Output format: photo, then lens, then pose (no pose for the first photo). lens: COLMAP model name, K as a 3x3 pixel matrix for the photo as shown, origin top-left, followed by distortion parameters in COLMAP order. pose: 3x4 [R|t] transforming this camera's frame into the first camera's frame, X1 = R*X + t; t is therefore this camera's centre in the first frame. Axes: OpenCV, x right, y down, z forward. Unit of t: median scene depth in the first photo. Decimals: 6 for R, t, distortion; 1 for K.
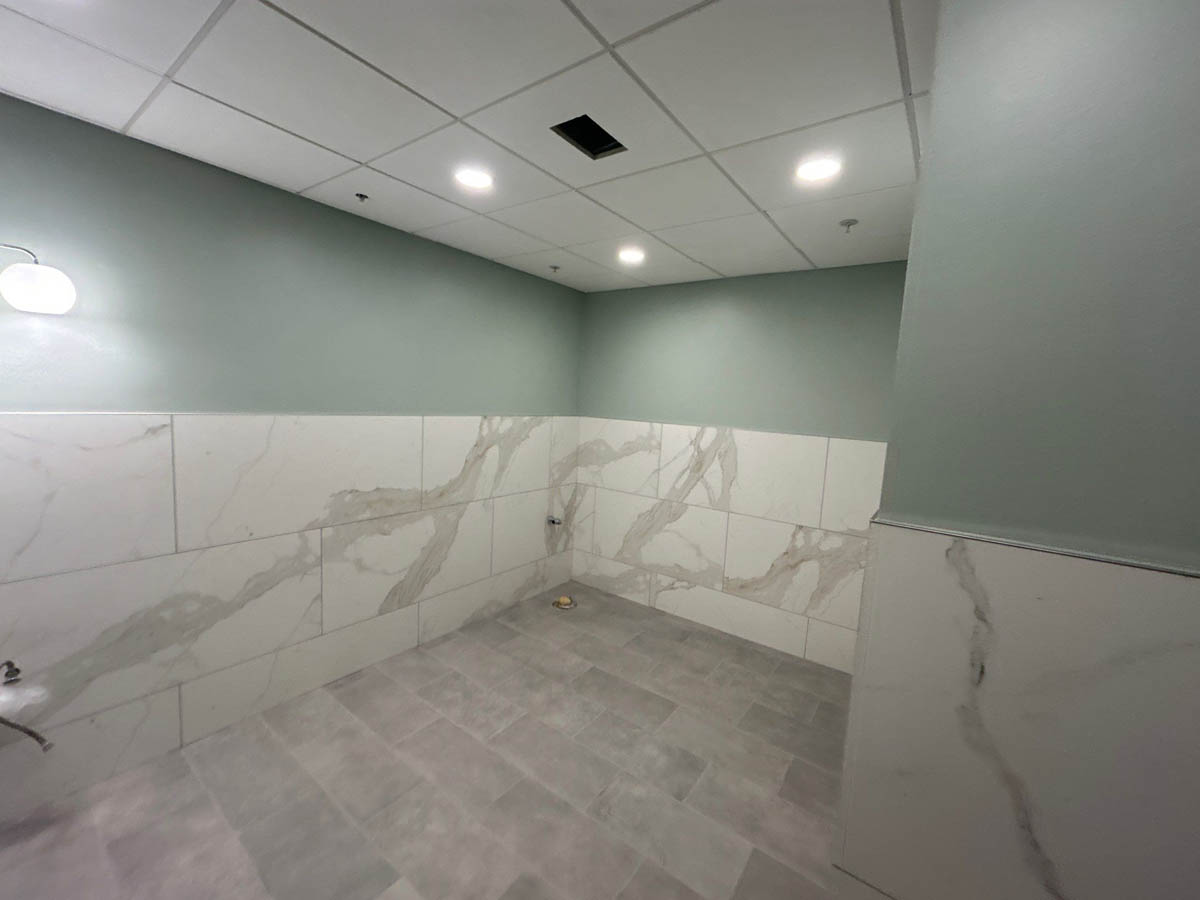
lens RADIAL K [[479.8, 0, 597.9], [0, 479.8, 447.8], [0, 0, 1]] dist [-0.000754, -0.000072]
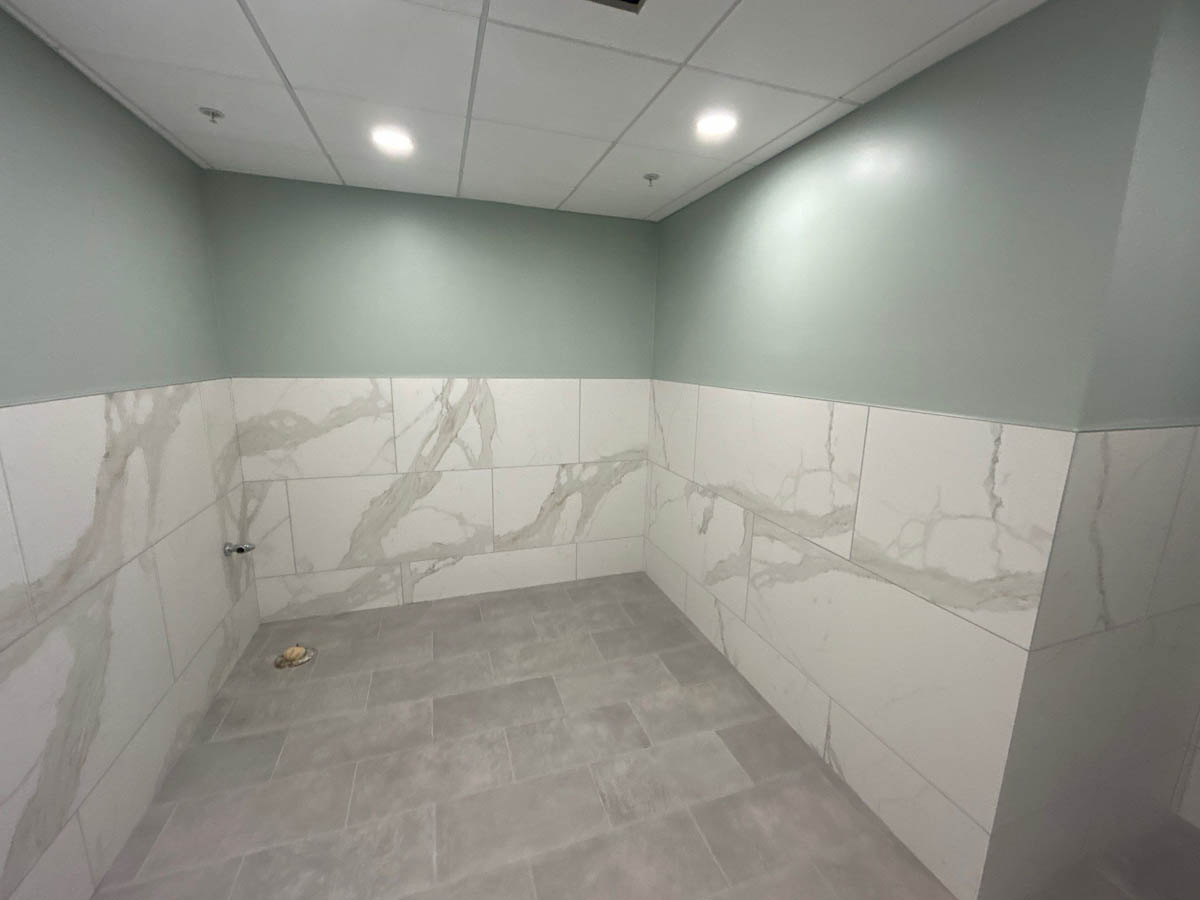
lens RADIAL K [[479.8, 0, 598.1], [0, 479.8, 449.3], [0, 0, 1]] dist [-0.000754, -0.000072]
pose [[0.577411, -0.201286, 0.791253, -0.337380], [0.098445, 0.979227, 0.177265, -0.046544], [-0.810497, -0.024460, 0.585232, 0.293249]]
